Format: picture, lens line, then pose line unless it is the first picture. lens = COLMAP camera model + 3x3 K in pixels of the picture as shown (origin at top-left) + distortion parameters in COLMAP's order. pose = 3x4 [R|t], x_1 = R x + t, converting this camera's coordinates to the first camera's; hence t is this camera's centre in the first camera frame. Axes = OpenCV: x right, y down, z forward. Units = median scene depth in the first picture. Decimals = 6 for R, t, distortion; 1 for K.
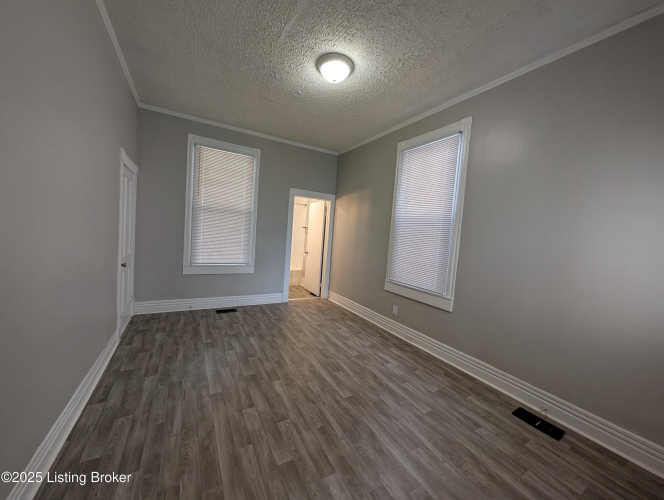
lens RADIAL K [[250.3, 0, 330.5], [0, 250.3, 248.9], [0, 0, 1]] dist [-0.001378, 0.000575]
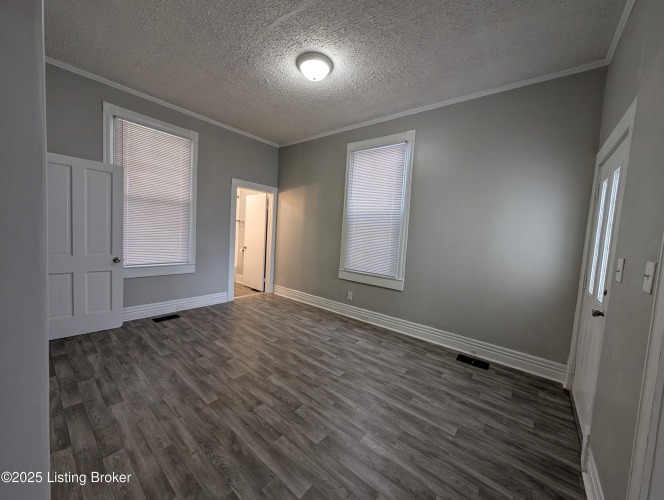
lens RADIAL K [[250.3, 0, 330.5], [0, 250.3, 248.9], [0, 0, 1]] dist [-0.001378, 0.000575]
pose [[0.933668, -0.040523, 0.355839, -0.231692], [0.030648, 0.998974, 0.033347, -0.002090], [-0.356825, -0.020230, 0.933952, -0.003059]]
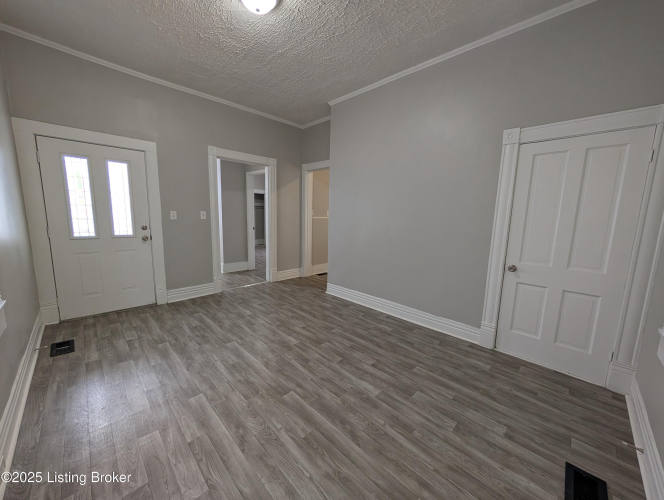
lens RADIAL K [[250.3, 0, 330.5], [0, 250.3, 248.9], [0, 0, 1]] dist [-0.001378, 0.000575]
pose [[-0.962396, -0.059623, -0.265027, -0.030483], [-0.111061, 0.976714, 0.183565, -0.073857], [0.247911, 0.206096, -0.946607, 1.430921]]
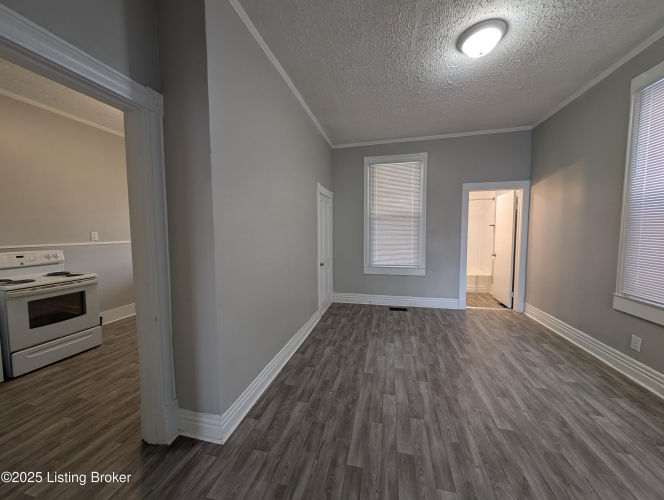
lens RADIAL K [[250.3, 0, 330.5], [0, 250.3, 248.9], [0, 0, 1]] dist [-0.001378, 0.000575]
pose [[0.724513, -0.030775, -0.688574, 0.155902], [0.017720, 0.999504, -0.026026, 0.012408], [0.689033, 0.006655, 0.724699, 0.012713]]
